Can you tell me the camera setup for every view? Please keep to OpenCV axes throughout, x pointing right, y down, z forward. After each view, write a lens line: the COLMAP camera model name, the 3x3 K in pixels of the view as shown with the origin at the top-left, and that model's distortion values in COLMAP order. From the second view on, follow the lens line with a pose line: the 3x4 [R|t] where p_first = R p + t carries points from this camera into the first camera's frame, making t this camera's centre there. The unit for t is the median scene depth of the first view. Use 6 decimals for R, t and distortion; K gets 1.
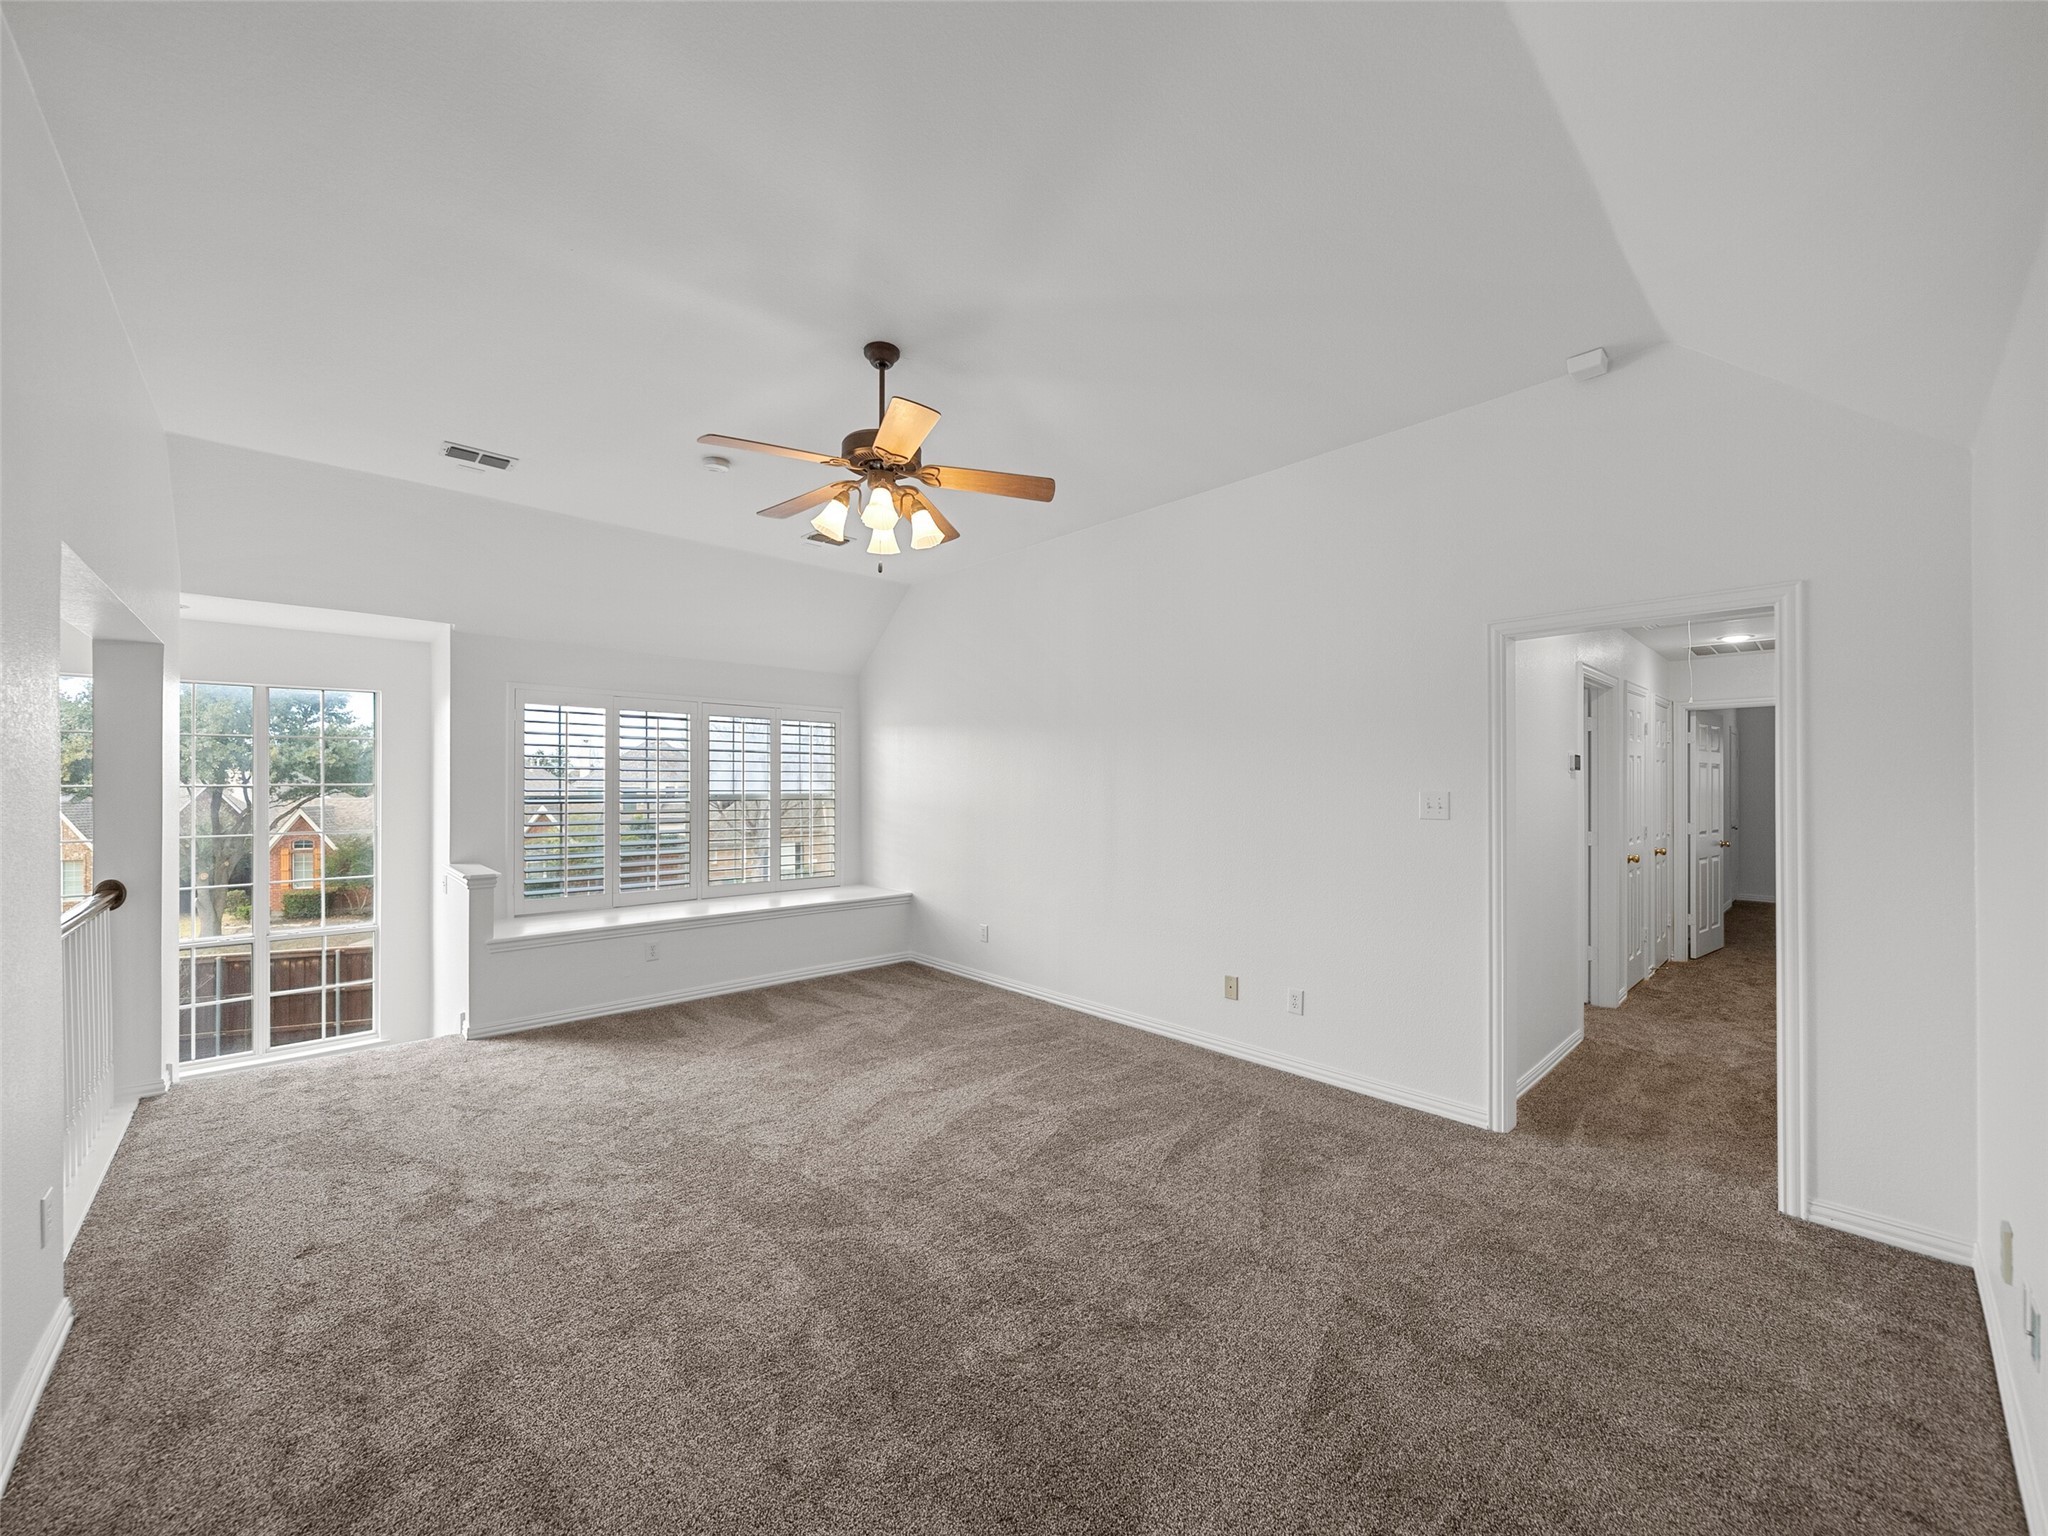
lens RADIAL K [[791.5, 0, 1023.1], [0, 791.5, 781.7], [0, 0, 1]] dist [-0.001024, -0.000203]
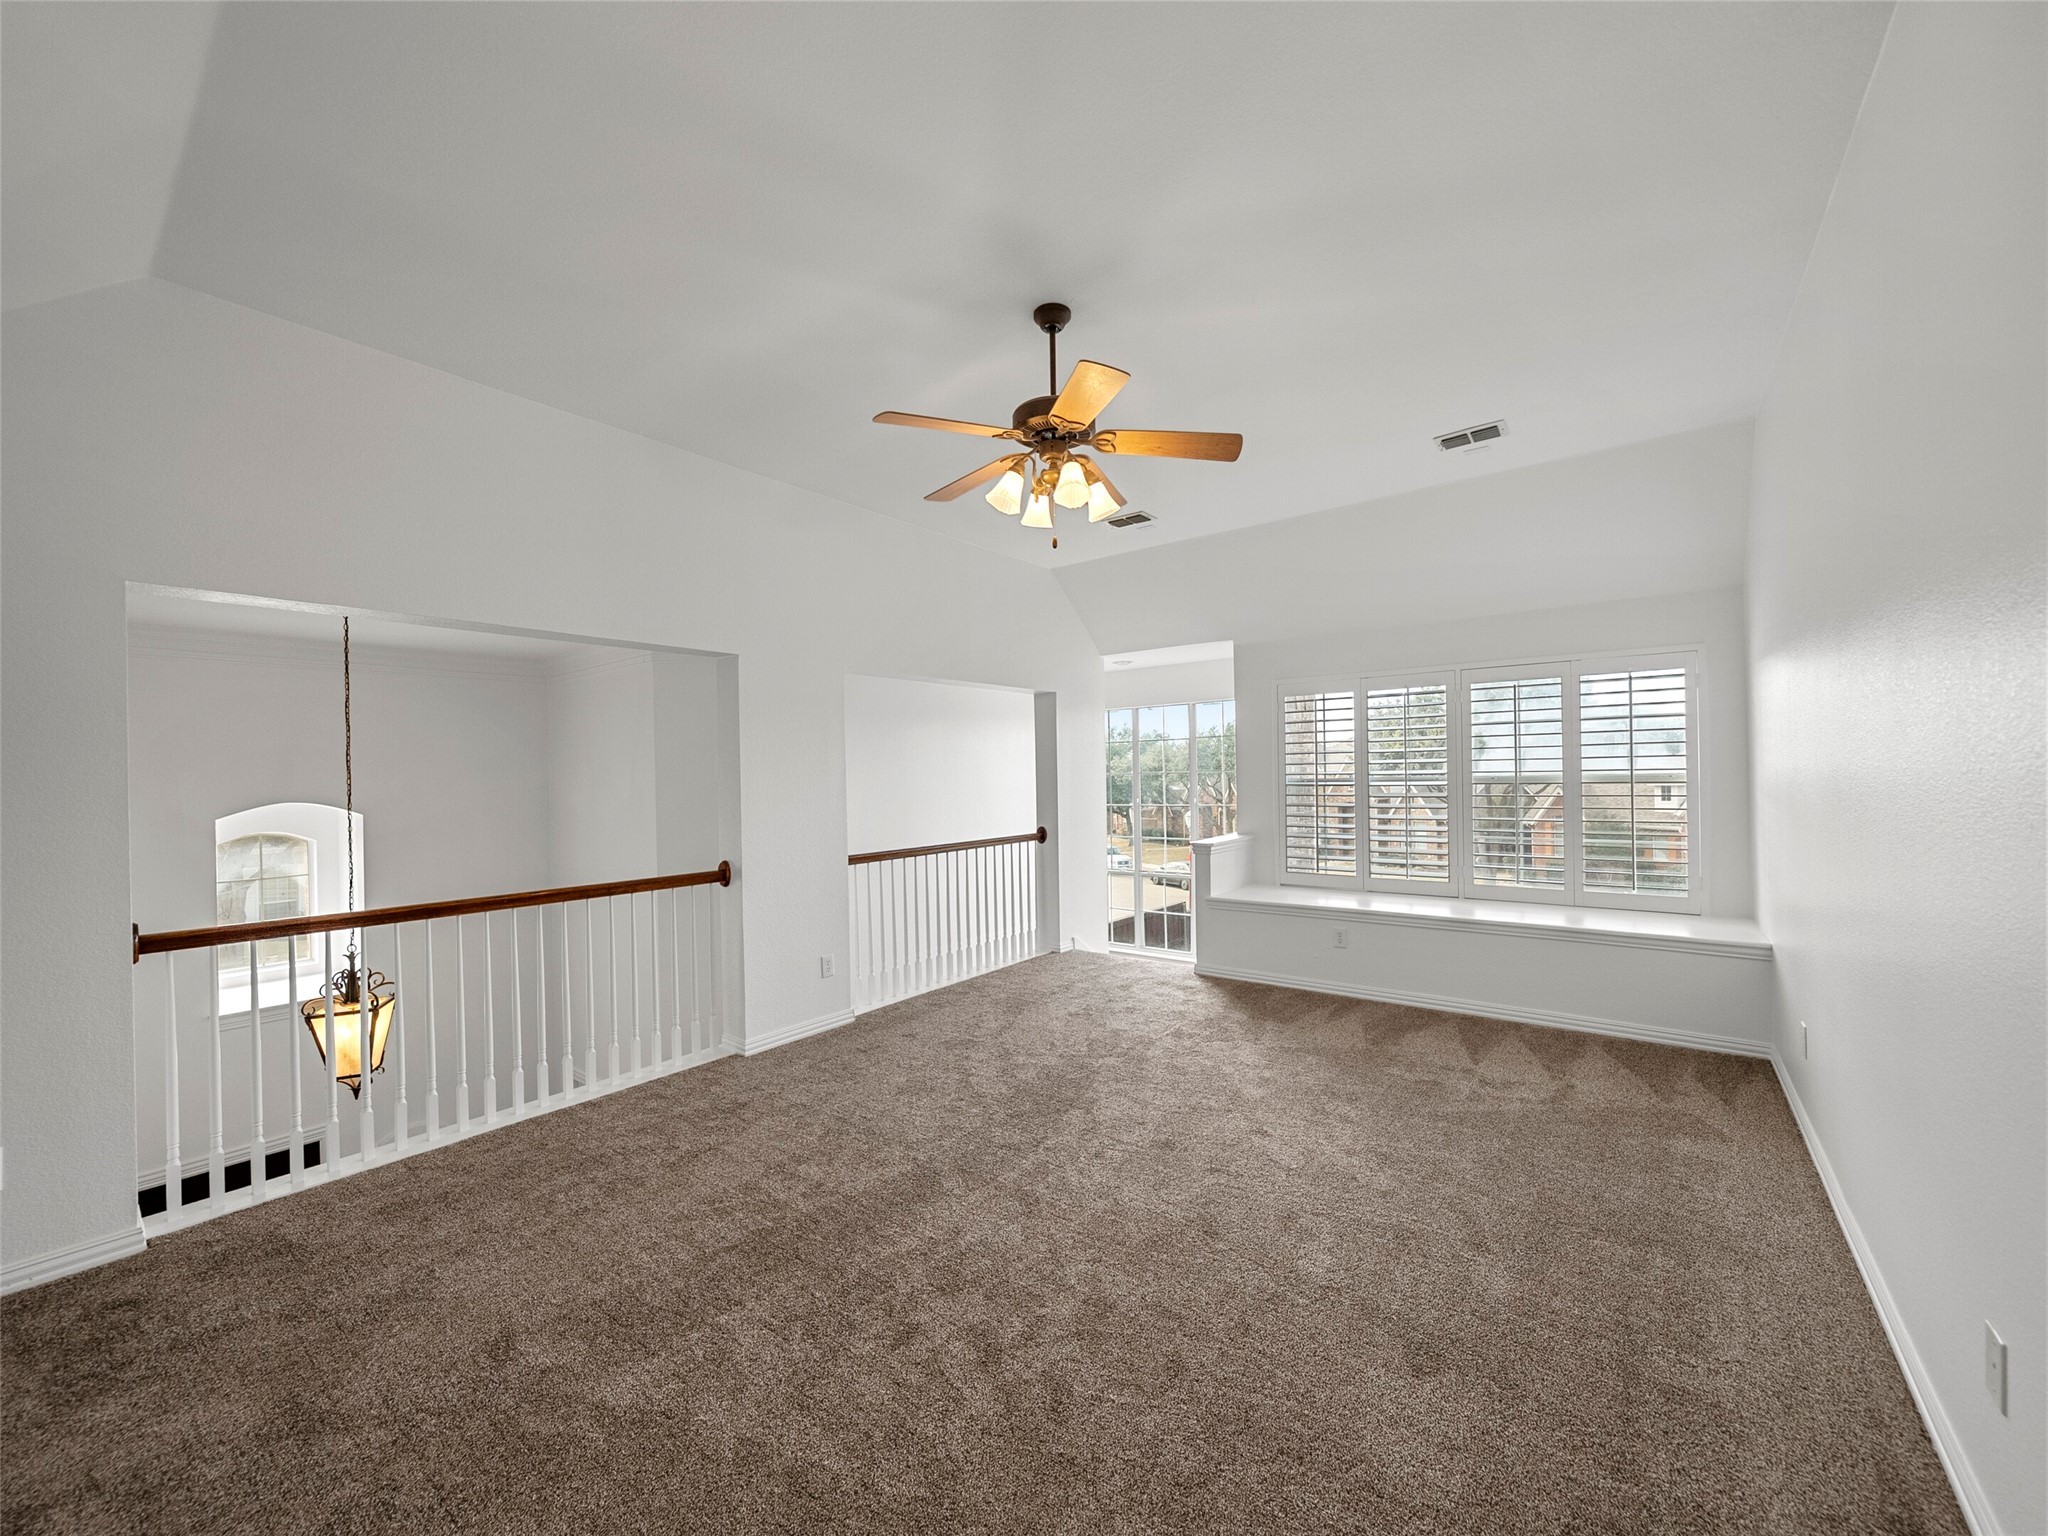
lens RADIAL K [[791.5, 0, 1023.1], [0, 791.5, 781.7], [0, 0, 1]] dist [-0.001024, -0.000203]
pose [[0.155672, 0.004924, -0.987797, 0.444118], [0.024961, 0.999649, 0.008917, 0.002449], [0.987493, -0.026045, 0.155494, 0.475893]]
